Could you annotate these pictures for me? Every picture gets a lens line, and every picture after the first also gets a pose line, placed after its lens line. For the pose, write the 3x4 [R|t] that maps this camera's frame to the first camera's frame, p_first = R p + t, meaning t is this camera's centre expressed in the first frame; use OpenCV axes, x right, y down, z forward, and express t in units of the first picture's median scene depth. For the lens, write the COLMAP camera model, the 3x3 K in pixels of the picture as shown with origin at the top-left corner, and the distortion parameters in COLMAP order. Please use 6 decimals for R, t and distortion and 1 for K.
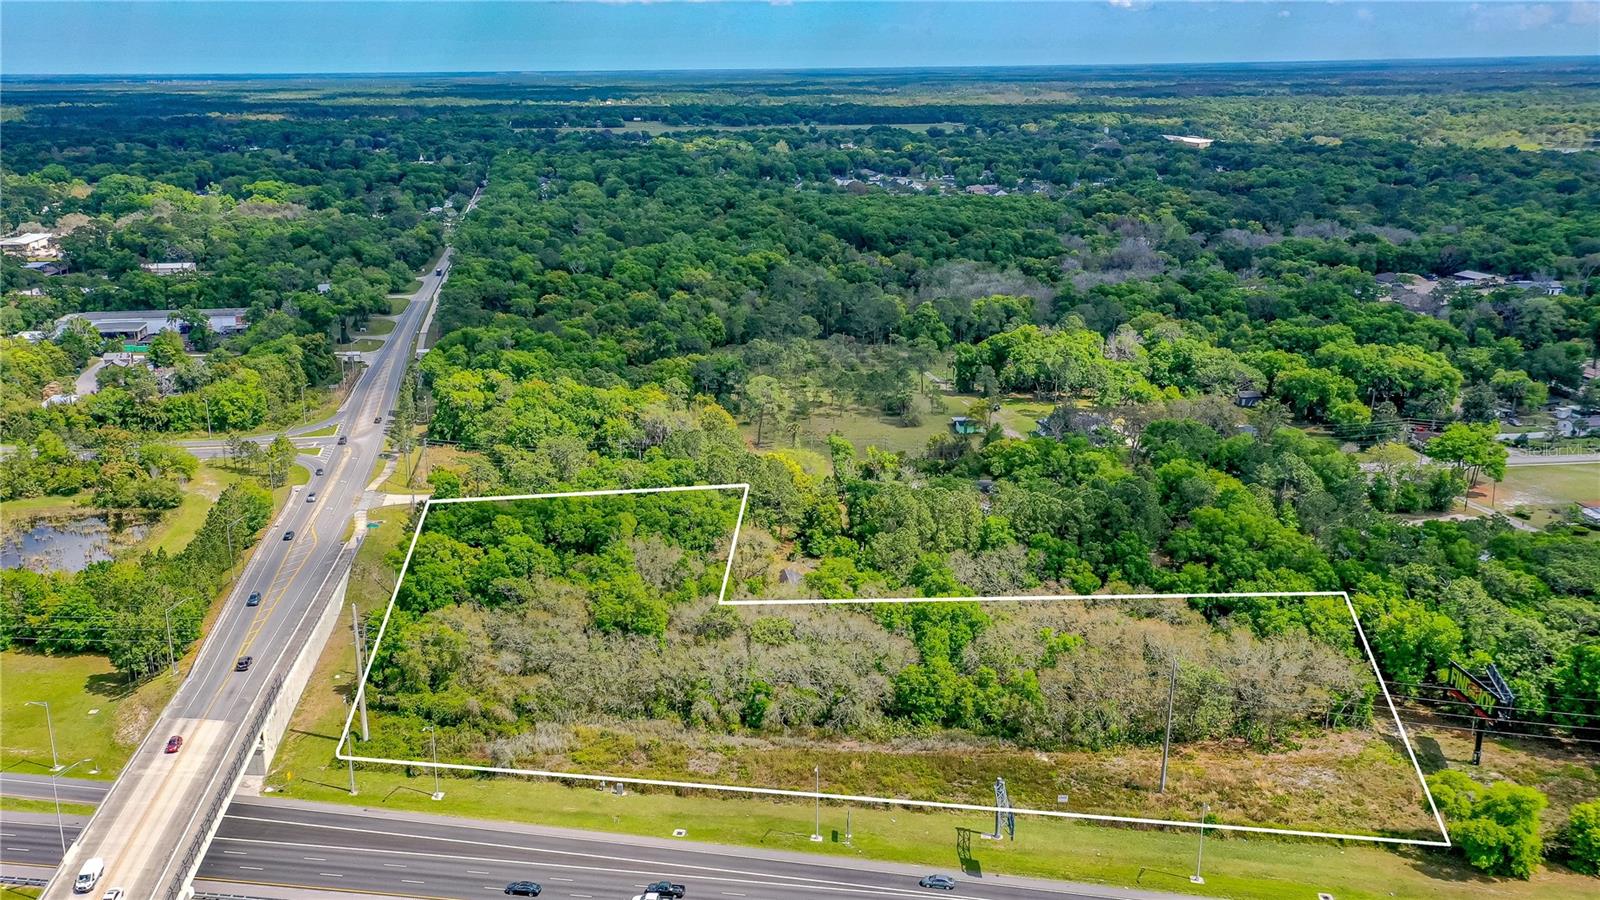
lens RADIAL K [[1287.5, 0, 800.0], [0, 1287.5, 450.0], [0, 0, 1]] dist [-0.005072, 0.091428]
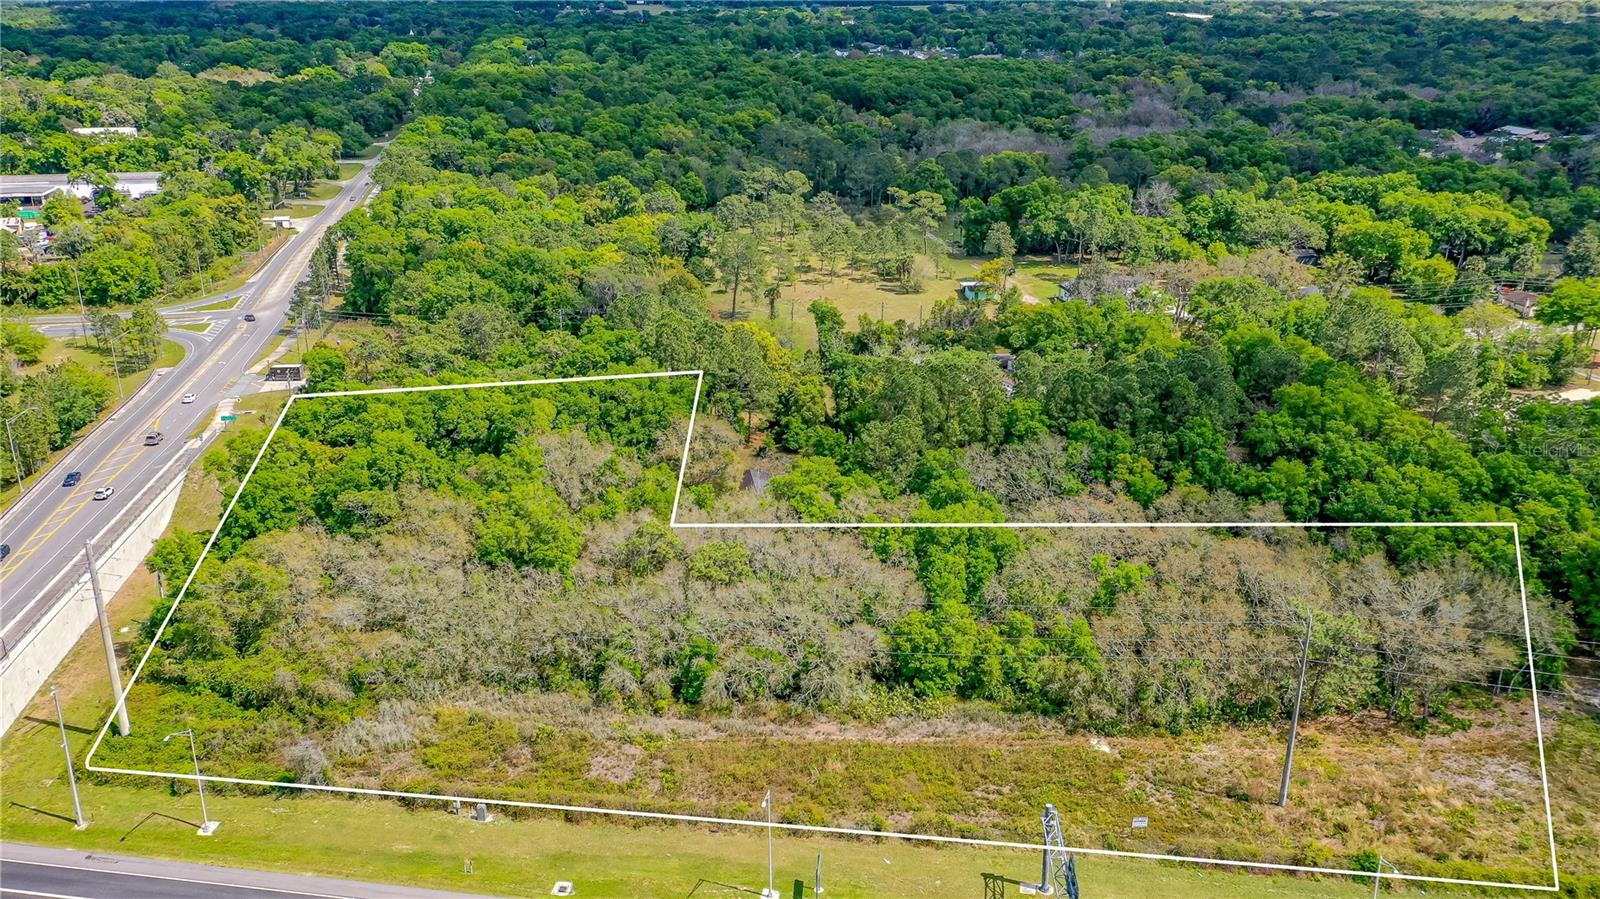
lens RADIAL K [[1287.5, 0, 800.0], [0, 1287.5, 449.5], [0, 0, 1]] dist [-0.005072, 0.091428]
pose [[0.999948, -0.009976, -0.002036, 0.020501], [0.010122, 0.995602, 0.093136, 0.008788], [0.001098, -0.093152, 0.995651, 0.235916]]
